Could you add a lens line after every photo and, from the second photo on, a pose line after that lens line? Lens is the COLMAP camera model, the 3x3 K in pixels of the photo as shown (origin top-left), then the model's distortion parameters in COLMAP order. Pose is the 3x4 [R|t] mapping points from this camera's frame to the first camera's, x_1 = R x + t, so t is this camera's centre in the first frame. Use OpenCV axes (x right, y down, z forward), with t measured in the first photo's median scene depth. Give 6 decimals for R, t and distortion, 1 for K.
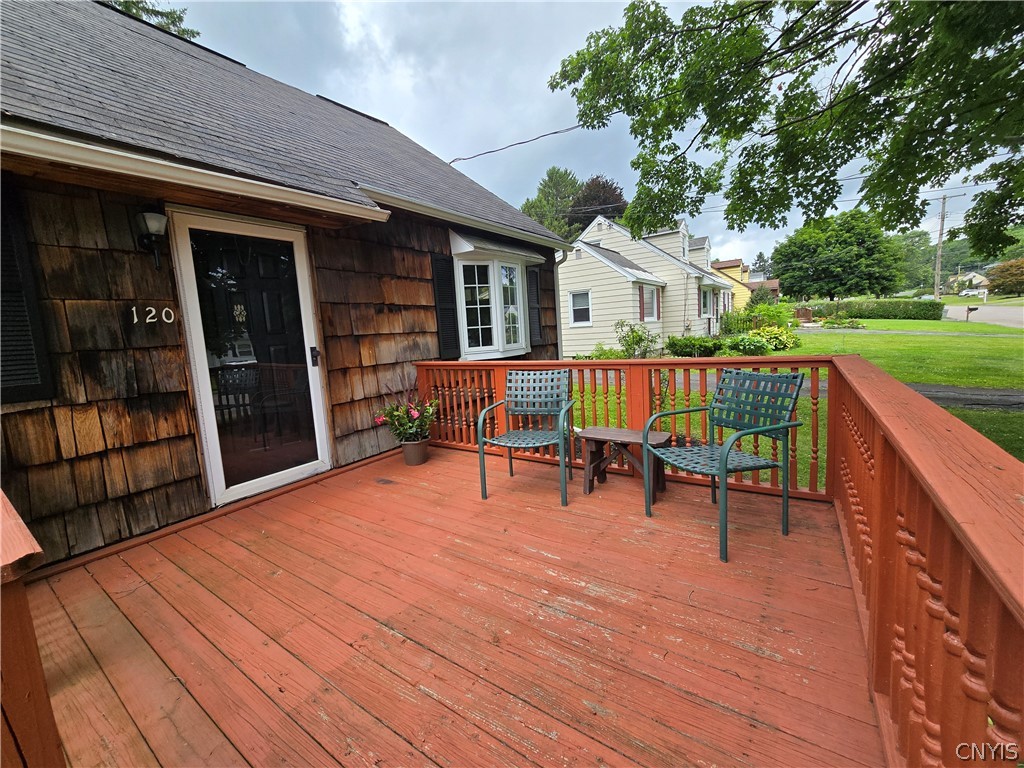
lens RADIAL K [[410.0, 0, 511.5], [0, 410.0, 363.0], [0, 0, 1]] dist [-0.000664, -0.000063]
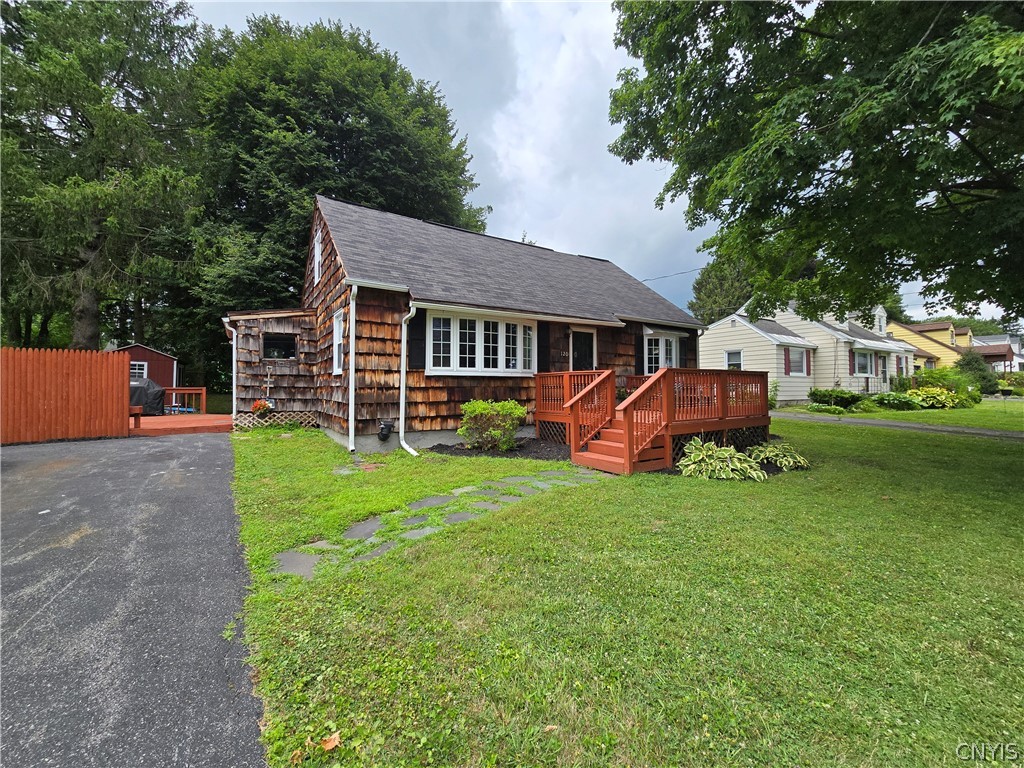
lens RADIAL K [[410.0, 0, 511.5], [0, 410.0, 363.0], [0, 0, 1]] dist [-0.000664, -0.000063]
pose [[0.915343, 0.042615, -0.400414, 0.087827], [-0.094470, 0.989358, -0.110663, 0.180052], [0.391437, 0.139122, 0.909627, -1.093198]]
